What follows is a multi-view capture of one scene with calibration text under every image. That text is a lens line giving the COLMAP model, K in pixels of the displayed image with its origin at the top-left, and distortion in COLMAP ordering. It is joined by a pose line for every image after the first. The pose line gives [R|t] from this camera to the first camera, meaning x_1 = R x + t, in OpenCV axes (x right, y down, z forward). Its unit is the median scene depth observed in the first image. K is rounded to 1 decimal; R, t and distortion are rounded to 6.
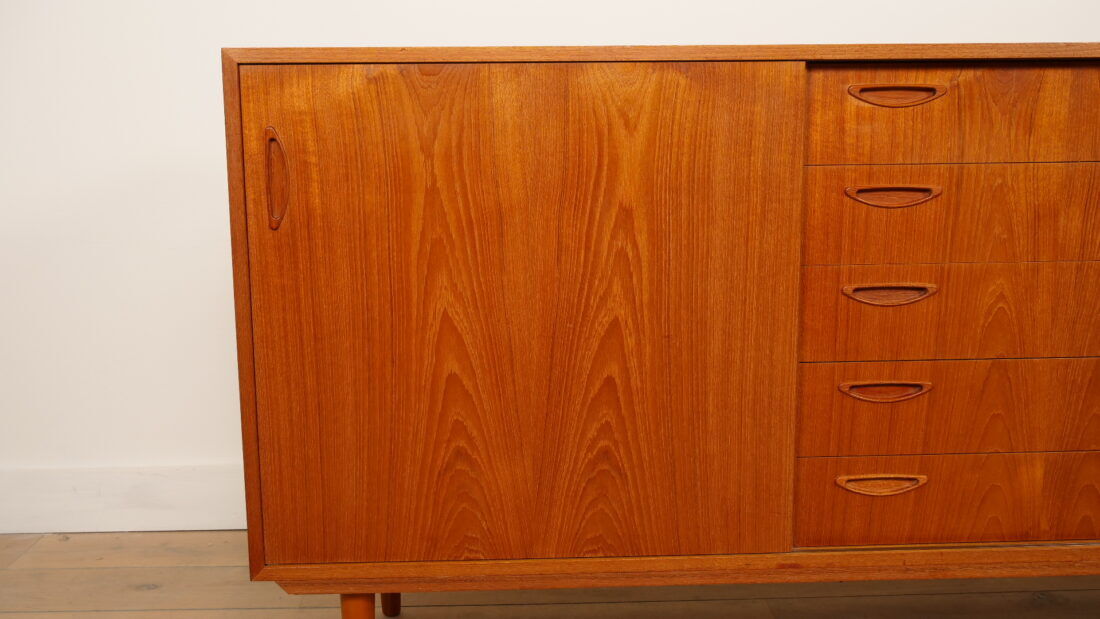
lens RADIAL K [[1118.5, 0, 550.0], [0, 1118.5, 309.5], [0, 0, 1]] dist [-0.004623, -0.001686]
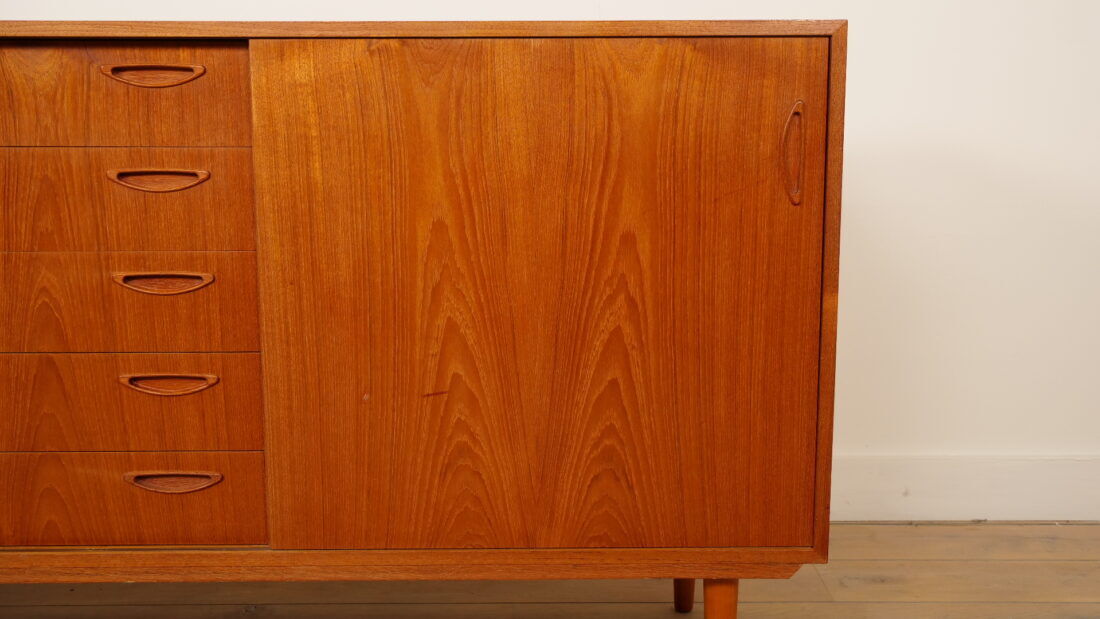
lens RADIAL K [[1214.0, 0, 550.0], [0, 1214.0, 309.5], [0, 0, 1]] dist [0.020779, -0.004127]
pose [[0.999283, 0.015600, -0.034492, 0.999927], [-0.015529, 0.999877, 0.002312, -0.003596], [0.034523, -0.001774, 0.999402, -0.018547]]
